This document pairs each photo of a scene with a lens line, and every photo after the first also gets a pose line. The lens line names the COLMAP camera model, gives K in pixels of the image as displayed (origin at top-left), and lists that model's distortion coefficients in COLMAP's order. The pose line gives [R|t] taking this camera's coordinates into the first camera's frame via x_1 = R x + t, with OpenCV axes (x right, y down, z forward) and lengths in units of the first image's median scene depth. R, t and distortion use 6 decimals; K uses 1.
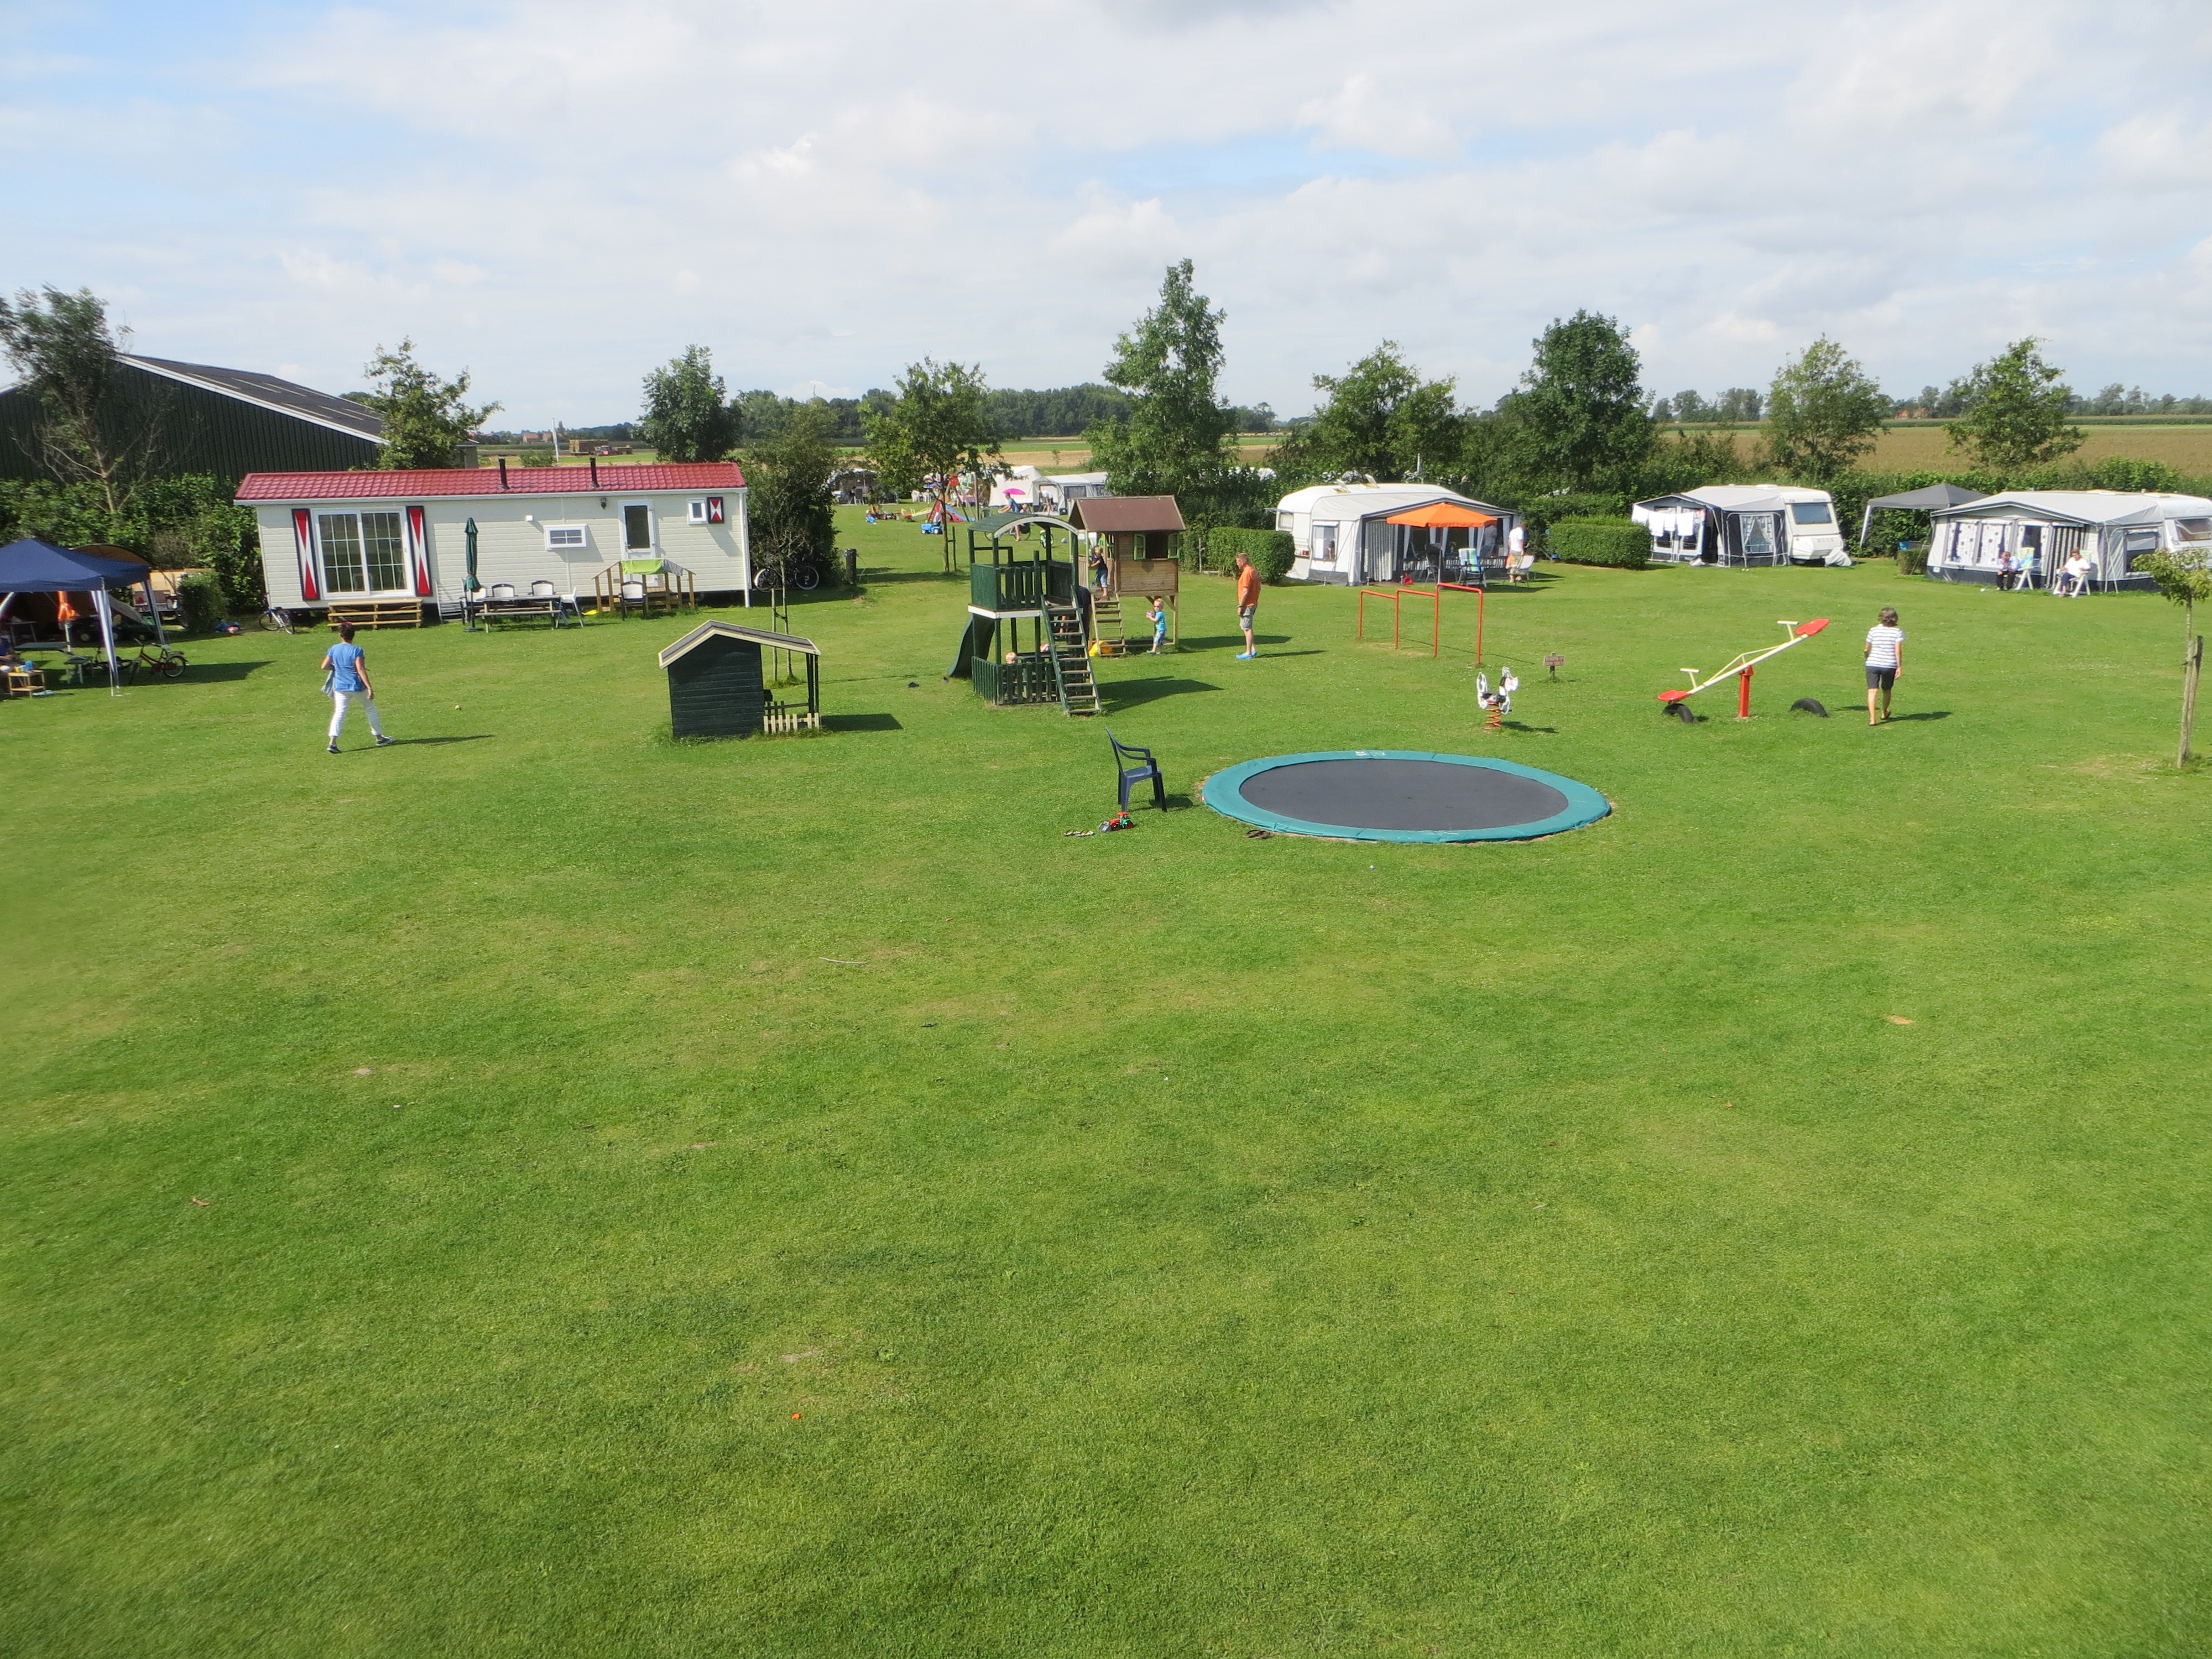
lens RADIAL K [[1627.6, 0, 1106.0], [0, 1627.6, 829.5], [0, 0, 1]] dist [-0.016852, 0.001416]
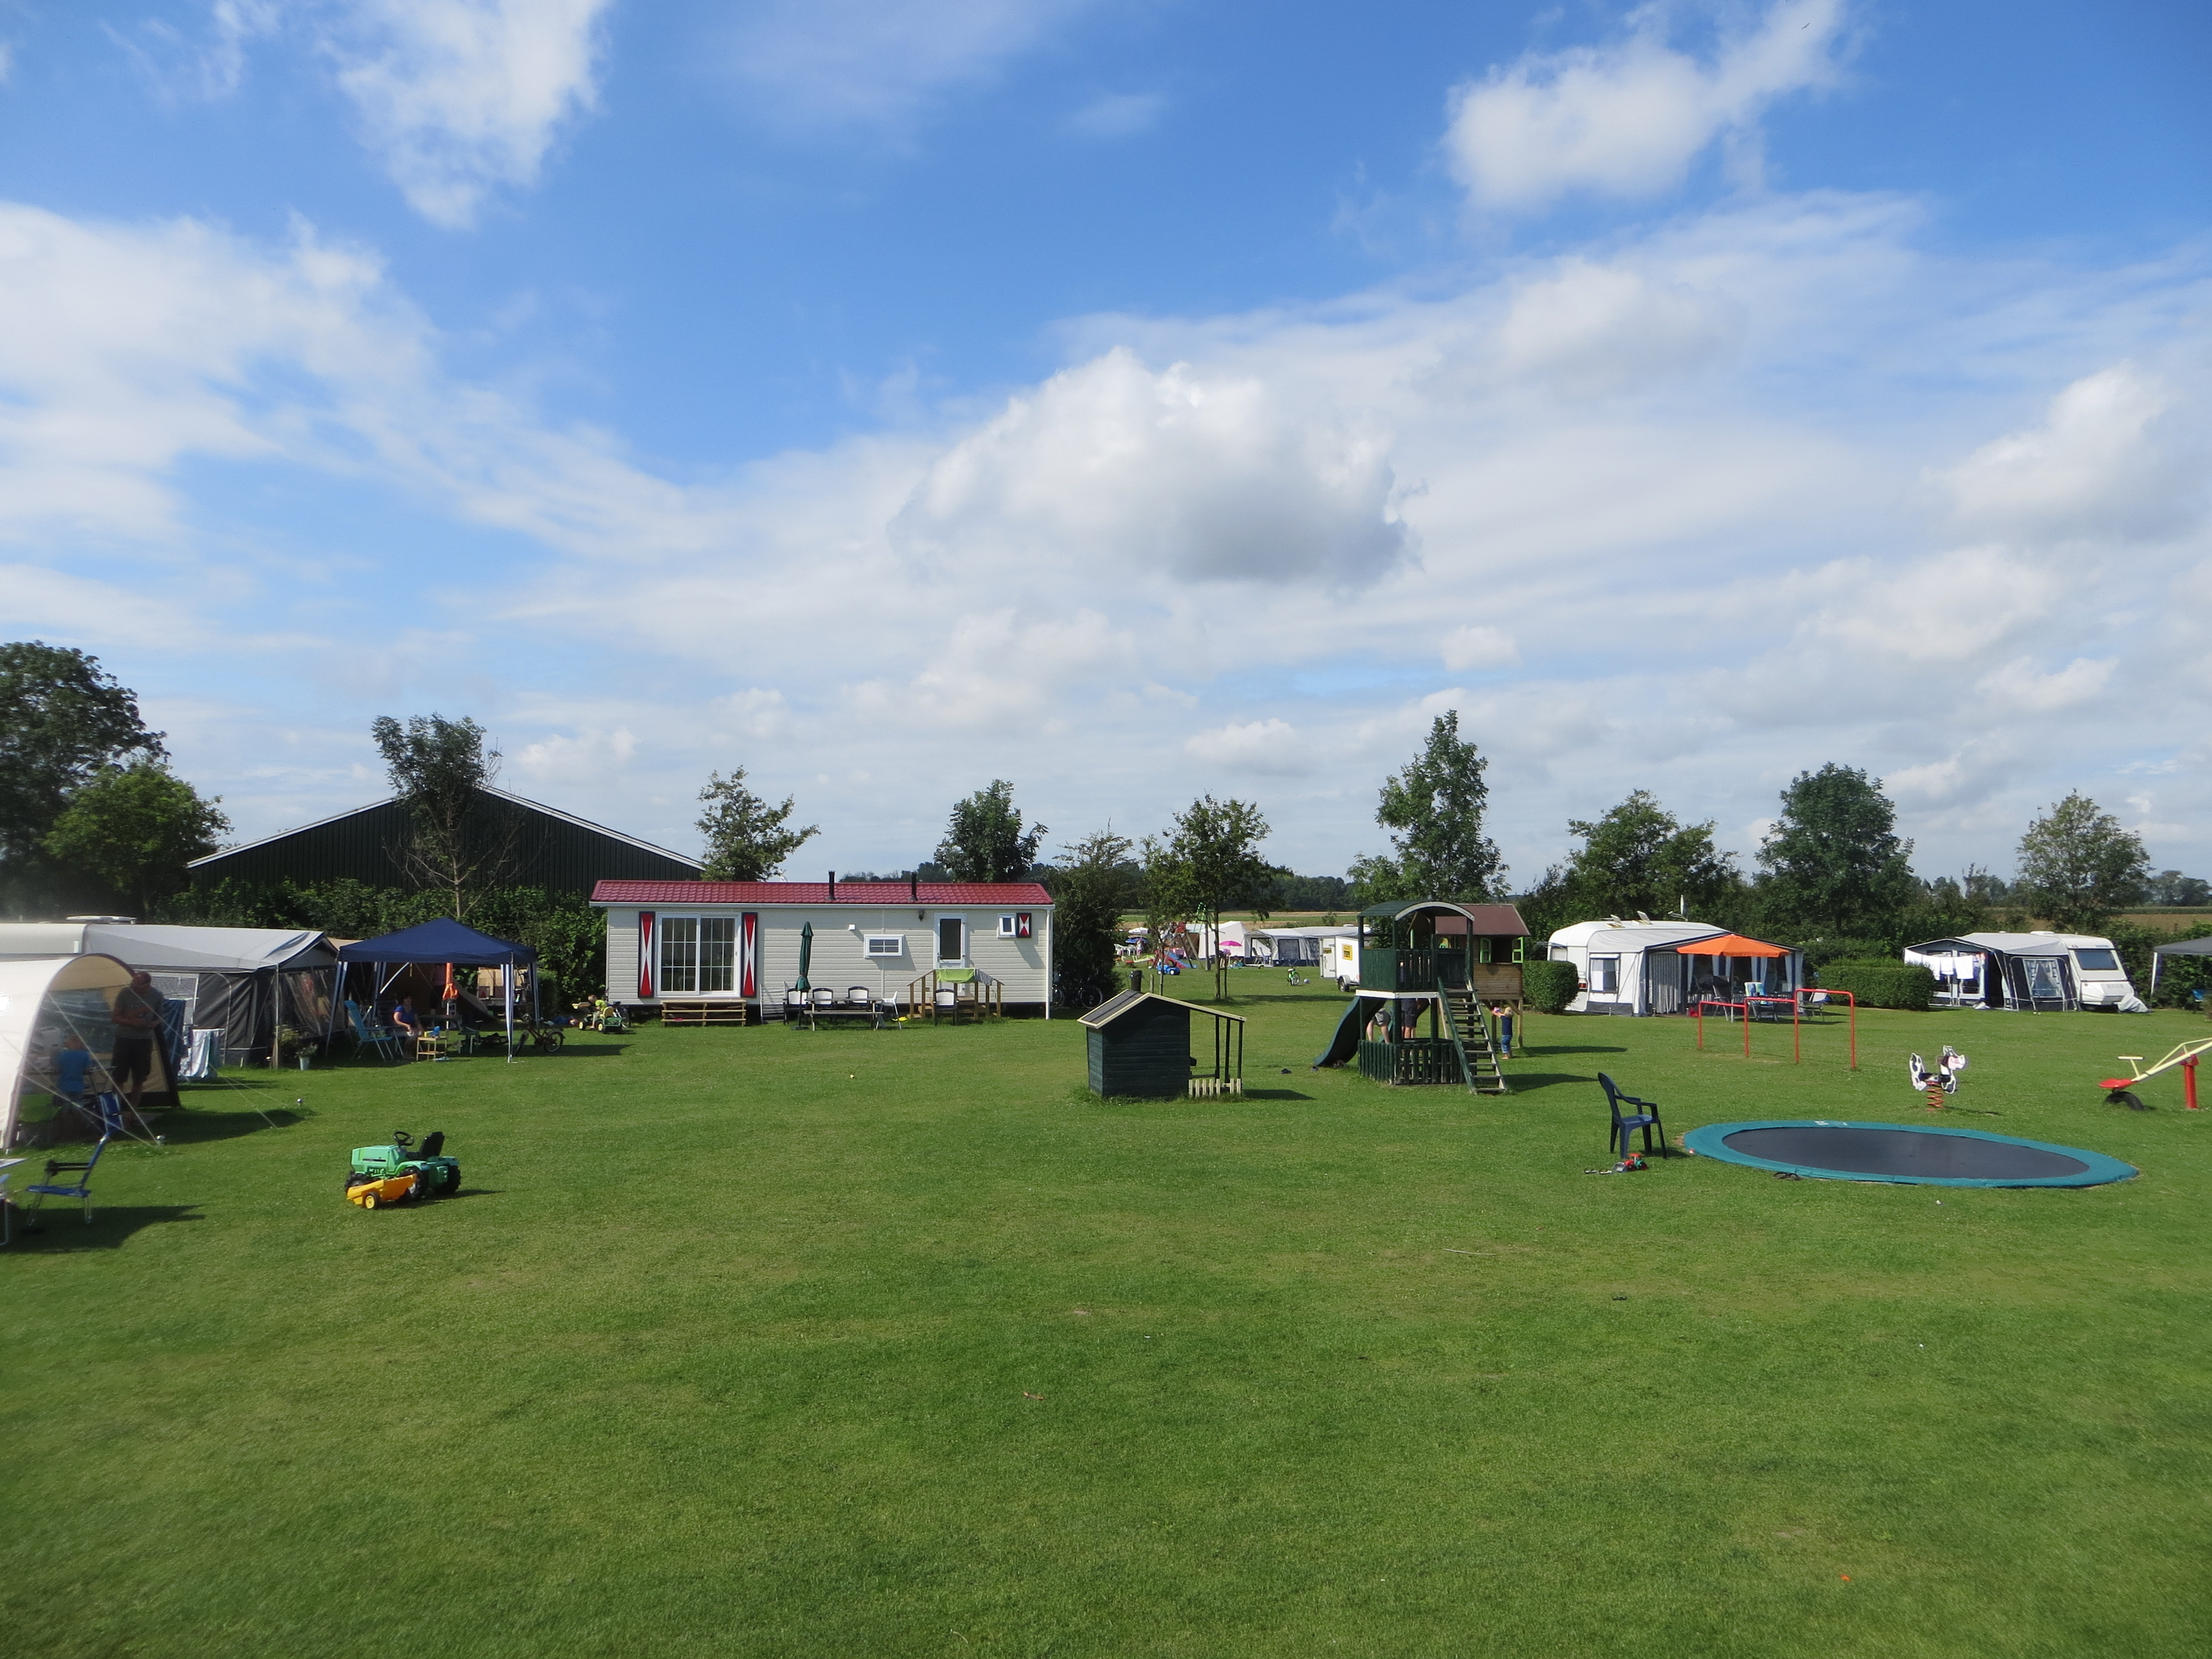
lens RADIAL K [[1635.4, 0, 1106.0], [0, 1635.4, 829.5], [0, 0, 1]] dist [-0.004543, 0.000213]
pose [[0.996611, 0.013141, -0.081205, -0.102654], [-0.035977, 0.957369, -0.286619, 0.042894], [0.073977, 0.288569, 0.954597, -0.014228]]
